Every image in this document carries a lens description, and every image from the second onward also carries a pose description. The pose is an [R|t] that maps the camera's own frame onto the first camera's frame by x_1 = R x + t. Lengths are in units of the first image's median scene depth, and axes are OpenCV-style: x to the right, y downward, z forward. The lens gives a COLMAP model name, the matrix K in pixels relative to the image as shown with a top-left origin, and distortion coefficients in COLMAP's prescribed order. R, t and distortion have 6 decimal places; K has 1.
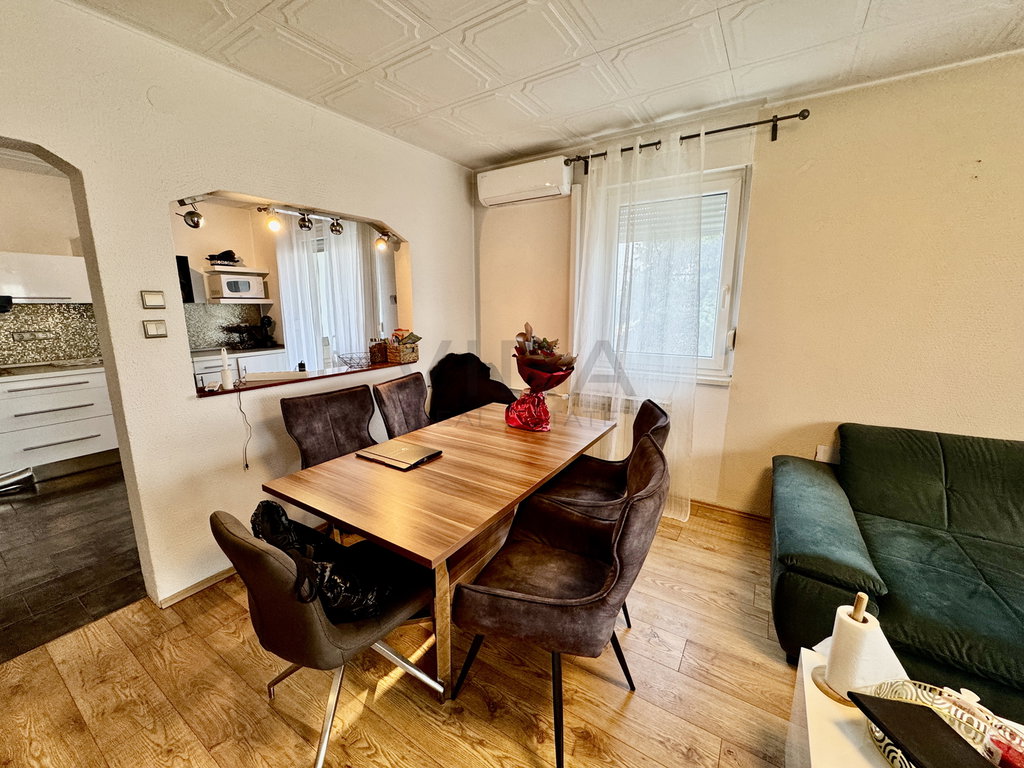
lens RADIAL K [[410.9, 0, 512.0], [0, 410.9, 384.0], [0, 0, 1]] dist [-0.002613, -0.000575]
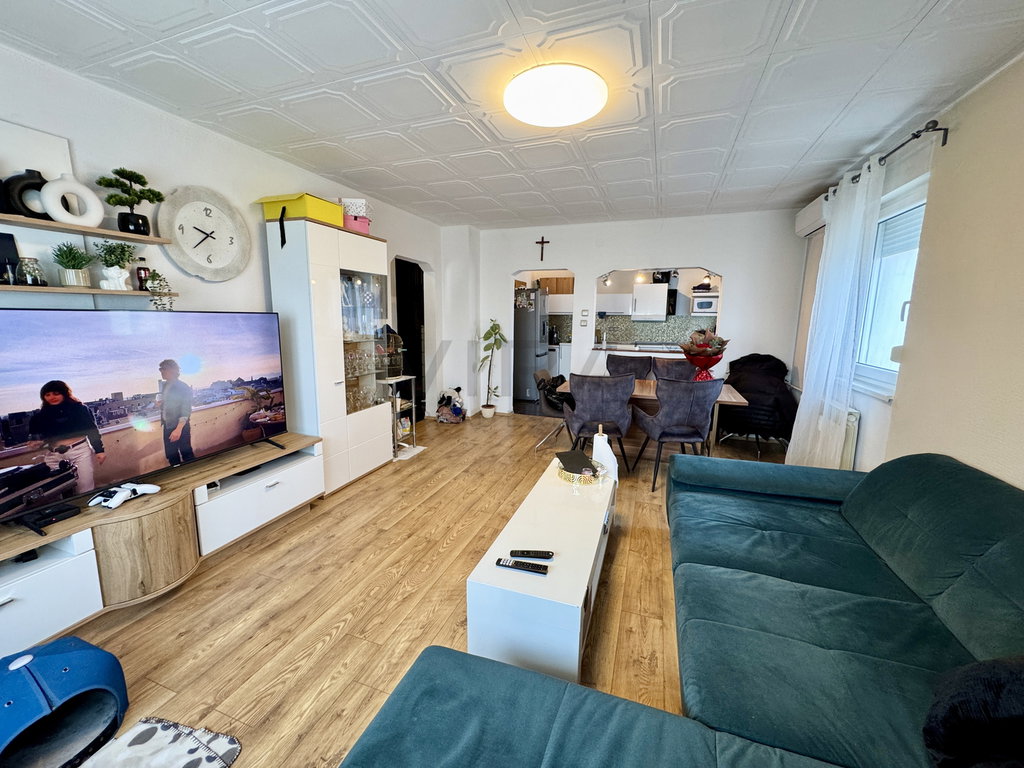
lens RADIAL K [[410.9, 0, 512.0], [0, 410.9, 384.0], [0, 0, 1]] dist [-0.002613, -0.000575]
pose [[0.220469, 0.165248, -0.961294, 1.361689], [-0.198639, 0.972498, 0.121617, 0.024008], [0.954953, 0.164137, 0.247231, -0.091790]]
